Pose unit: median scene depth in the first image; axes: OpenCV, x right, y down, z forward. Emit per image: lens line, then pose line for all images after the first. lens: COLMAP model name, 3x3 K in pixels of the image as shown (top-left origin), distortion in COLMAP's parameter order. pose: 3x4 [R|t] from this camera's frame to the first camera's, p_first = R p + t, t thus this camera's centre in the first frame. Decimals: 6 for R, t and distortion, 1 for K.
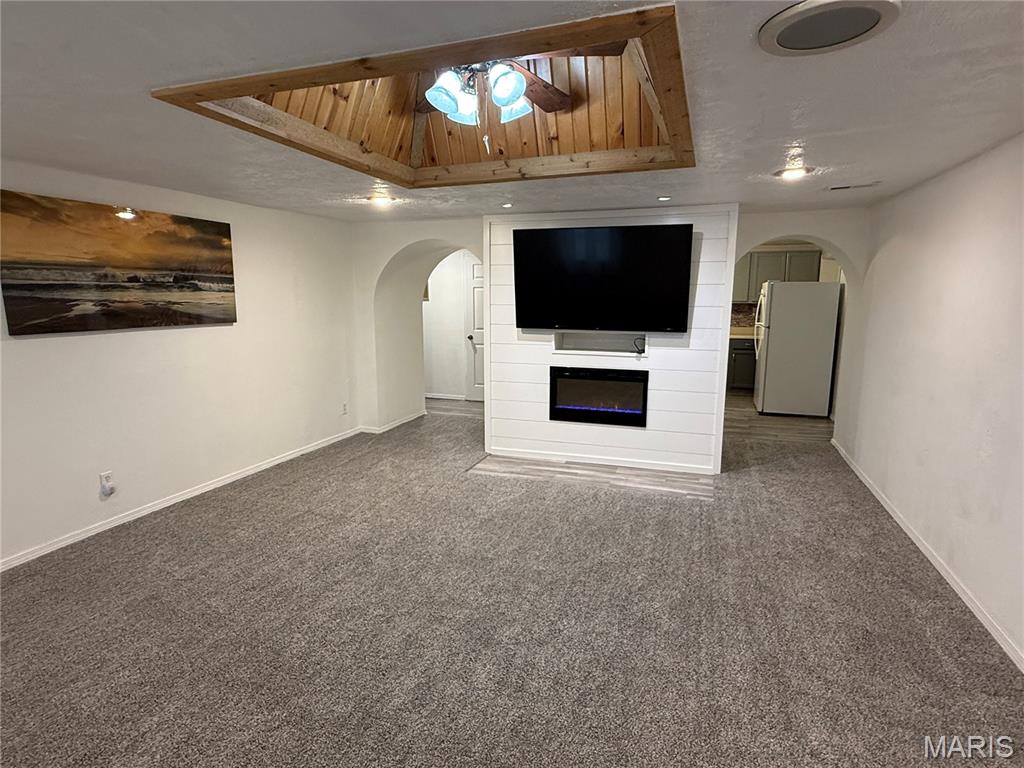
lens RADIAL K [[563.9, 0, 511.1], [0, 563.9, 384.8], [0, 0, 1]] dist [-0.001497, -0.000142]
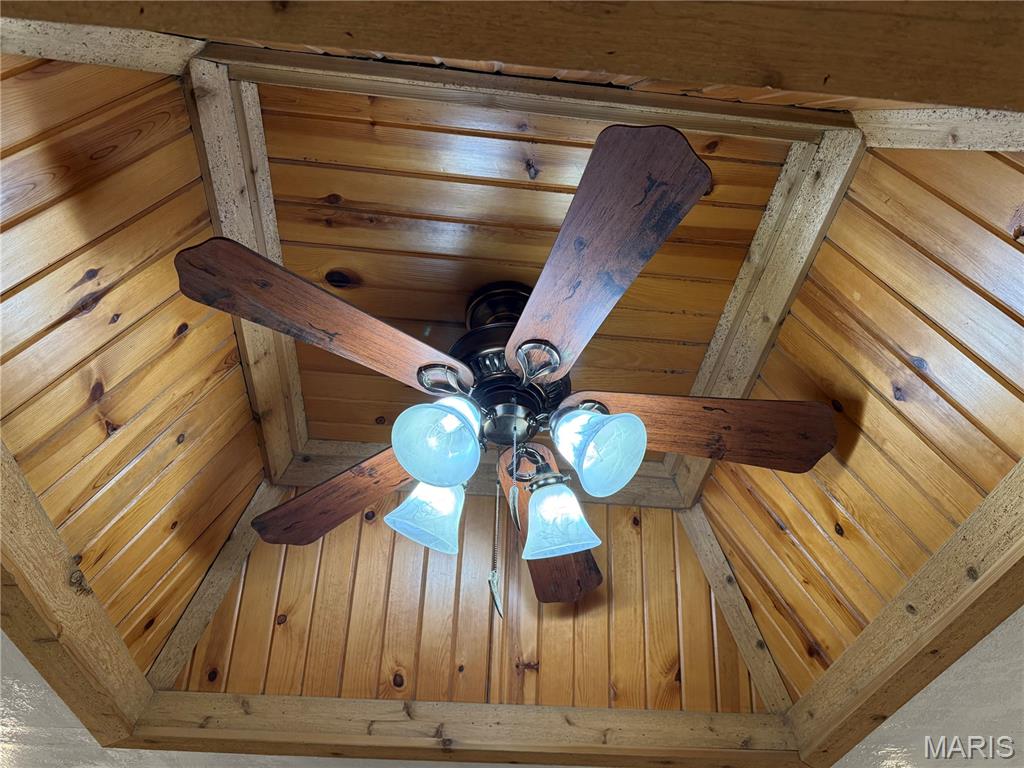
lens RADIAL K [[717.1, 0, 511.4], [0, 717.1, 384.1], [0, 0, 1]] dist [0.030654, -0.034524]
pose [[0.904994, 0.307839, 0.293634, -0.172788], [0.054549, 0.600551, -0.797724, -0.112796], [-0.421912, 0.737953, 0.526703, 0.528835]]
